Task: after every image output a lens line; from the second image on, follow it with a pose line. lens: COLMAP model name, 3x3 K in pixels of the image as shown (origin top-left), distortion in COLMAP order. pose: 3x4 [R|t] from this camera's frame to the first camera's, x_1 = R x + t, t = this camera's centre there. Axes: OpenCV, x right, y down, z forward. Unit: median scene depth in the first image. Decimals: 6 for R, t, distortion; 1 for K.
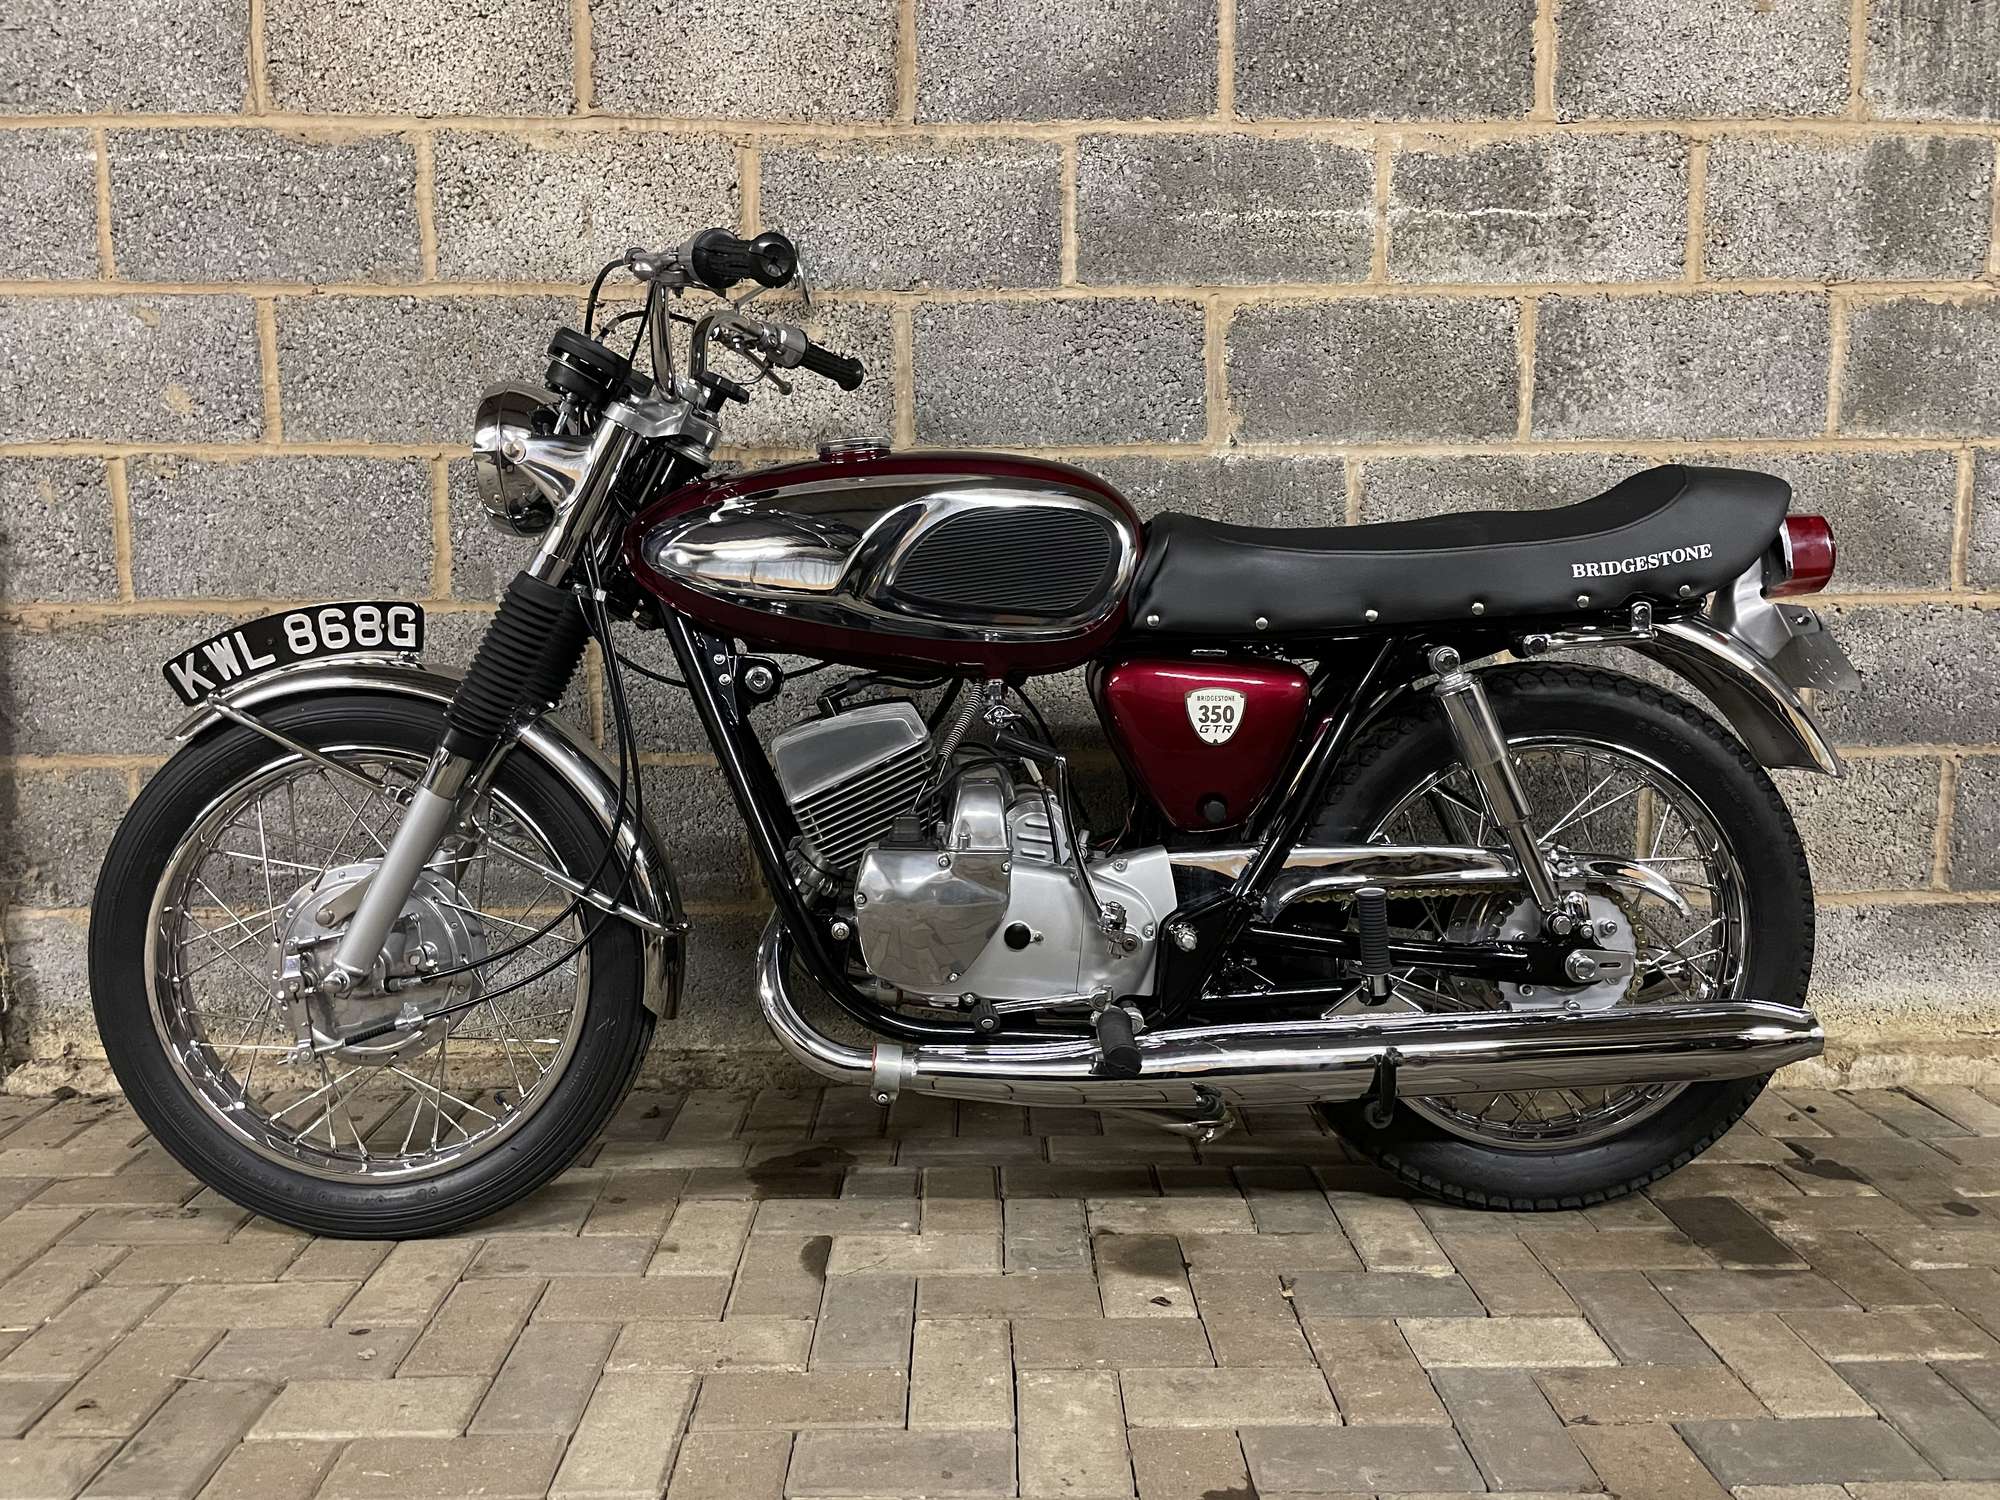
lens RADIAL K [[1518.0, 0, 986.3], [0, 1518.0, 742.2], [0, 0, 1]] dist [0.073318, -0.106950]
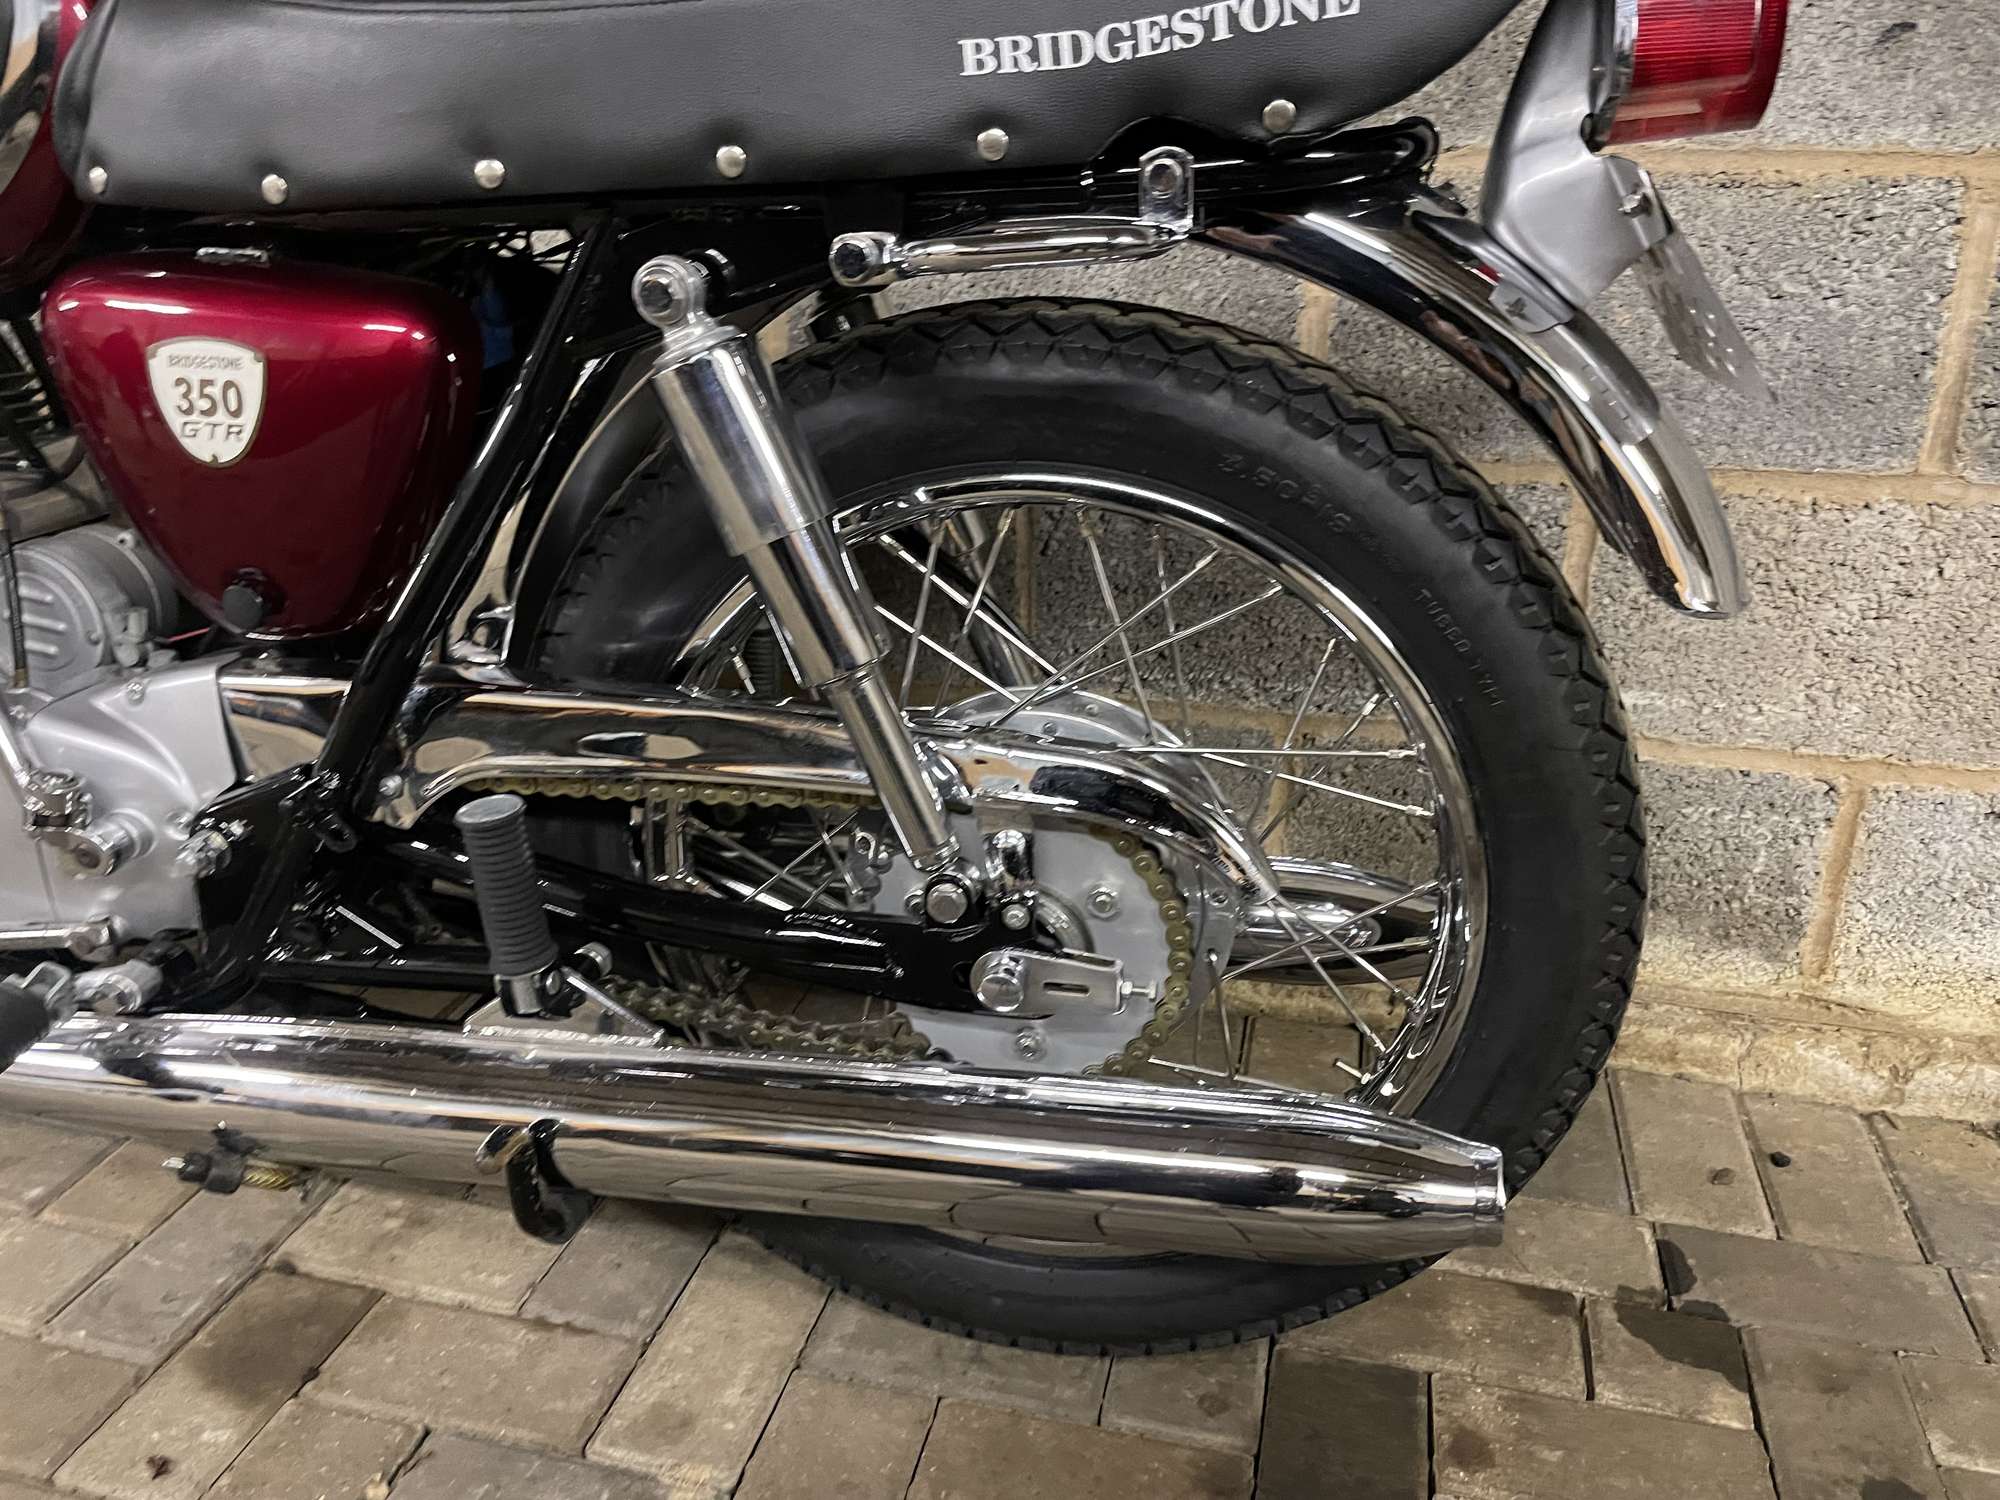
lens RADIAL K [[1518.0, 0, 979.5], [0, 1518.0, 761.3], [0, 0, 1]] dist [0.073318, -0.106950]
pose [[0.964761, 0.100981, -0.242979, 0.388909], [-0.032204, 0.961800, 0.271854, -0.036231], [0.261149, -0.254449, 0.931159, 0.464105]]
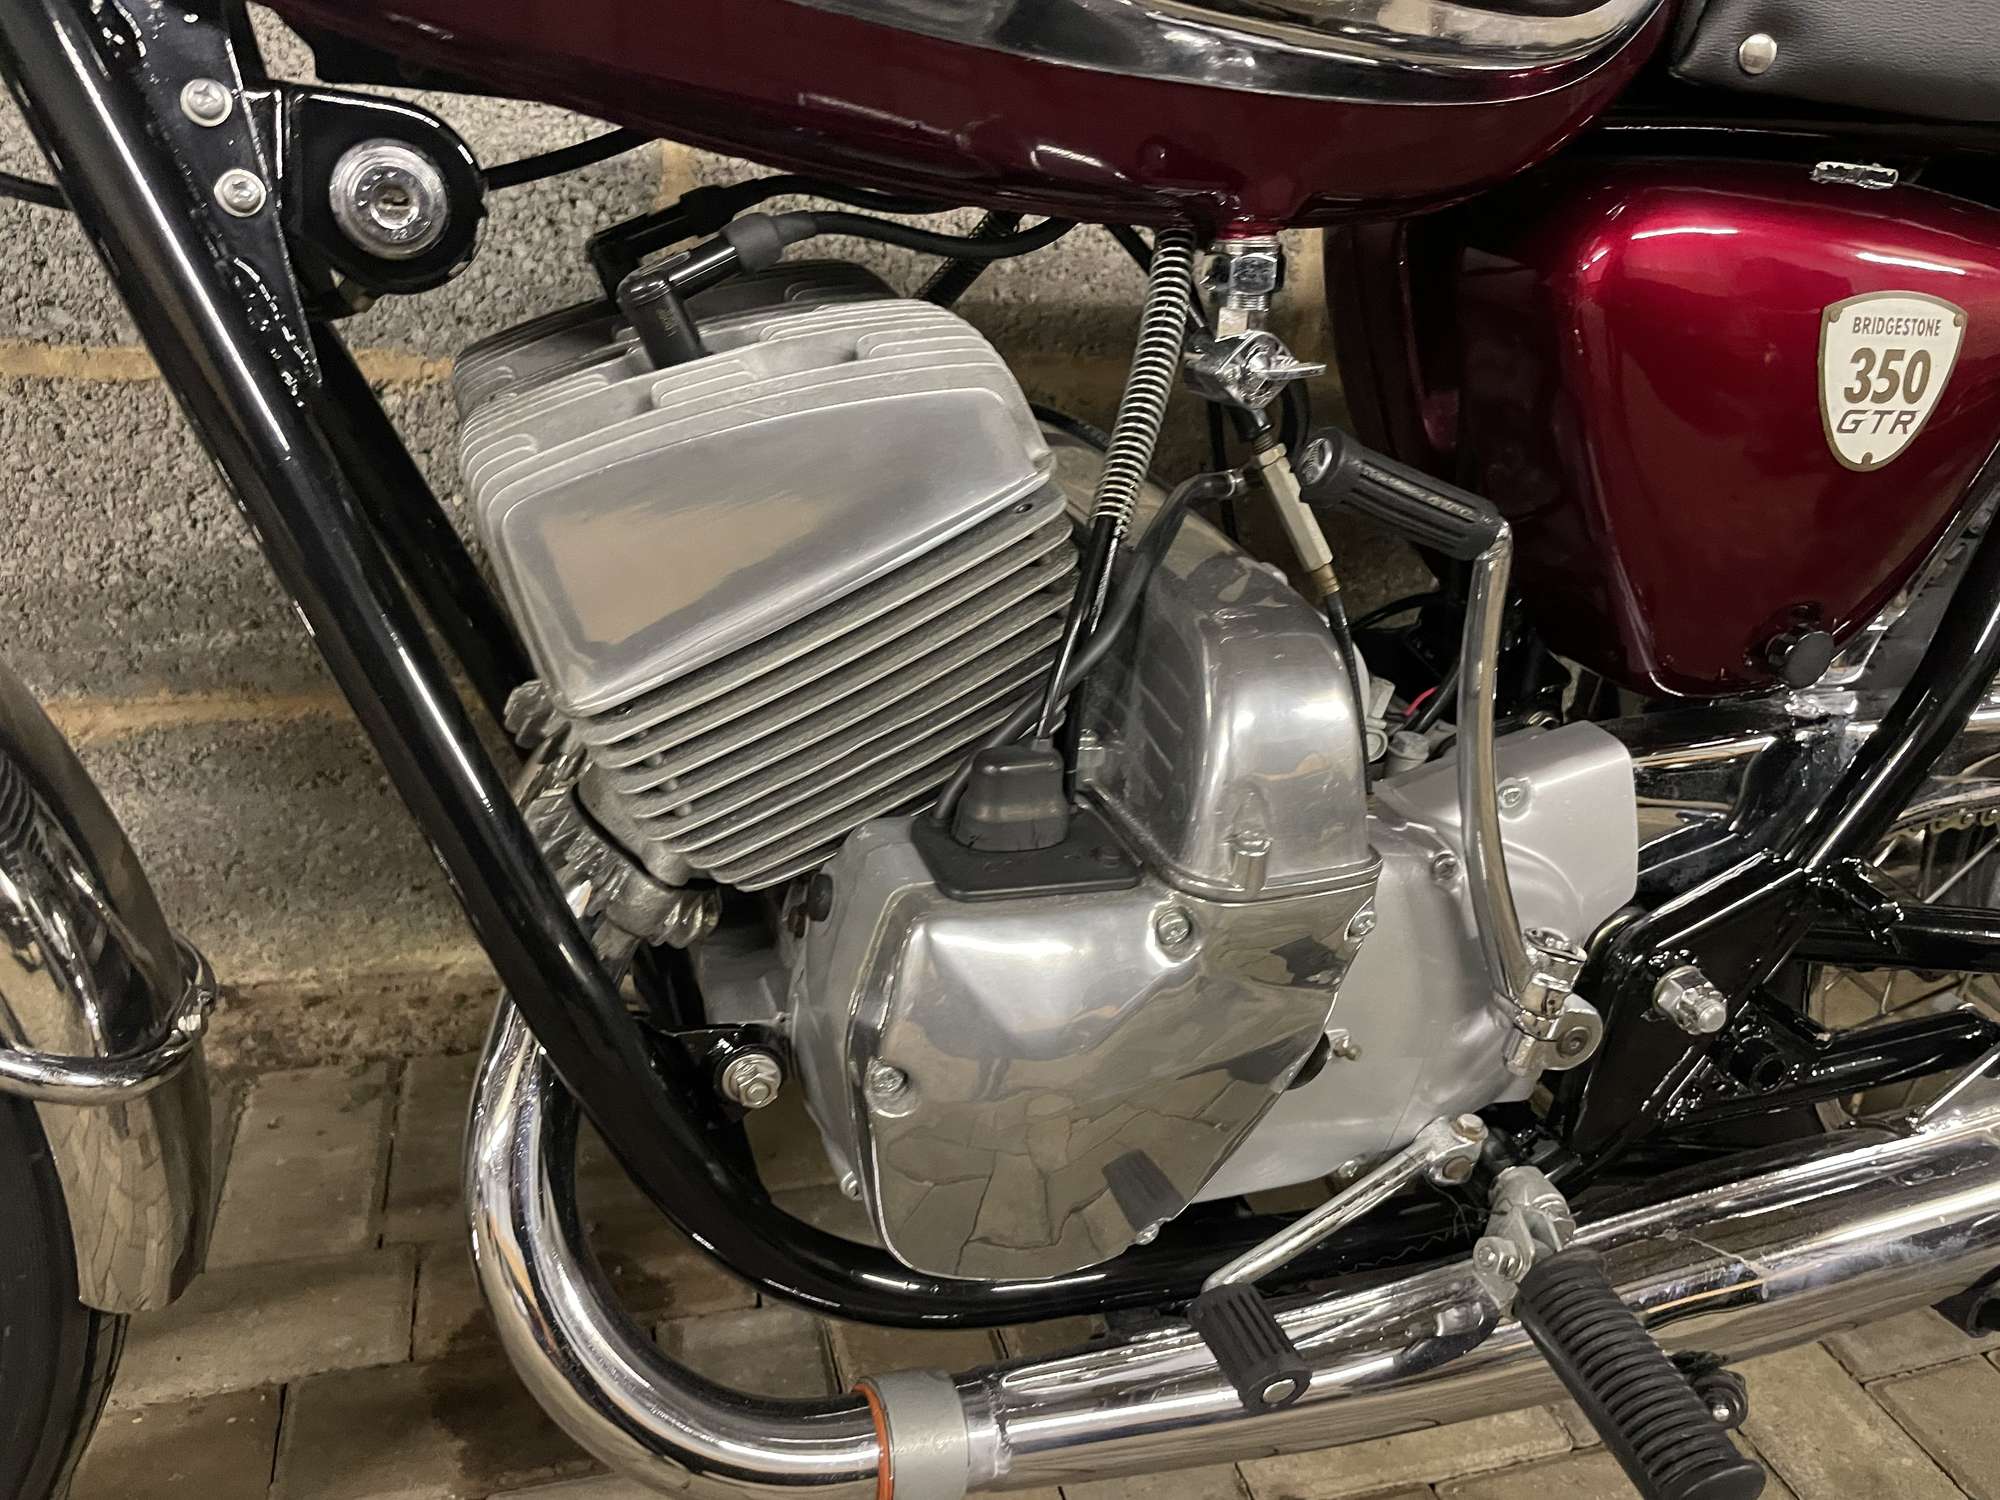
lens RADIAL K [[1518.0, 0, 979.9], [0, 1518.0, 770.6], [0, 0, 1]] dist [0.073318, -0.106950]
pose [[0.962111, -0.056370, 0.266766, -0.101377], [-0.039783, 0.938902, 0.341878, -0.034145], [-0.269739, -0.339538, 0.901085, 0.562319]]
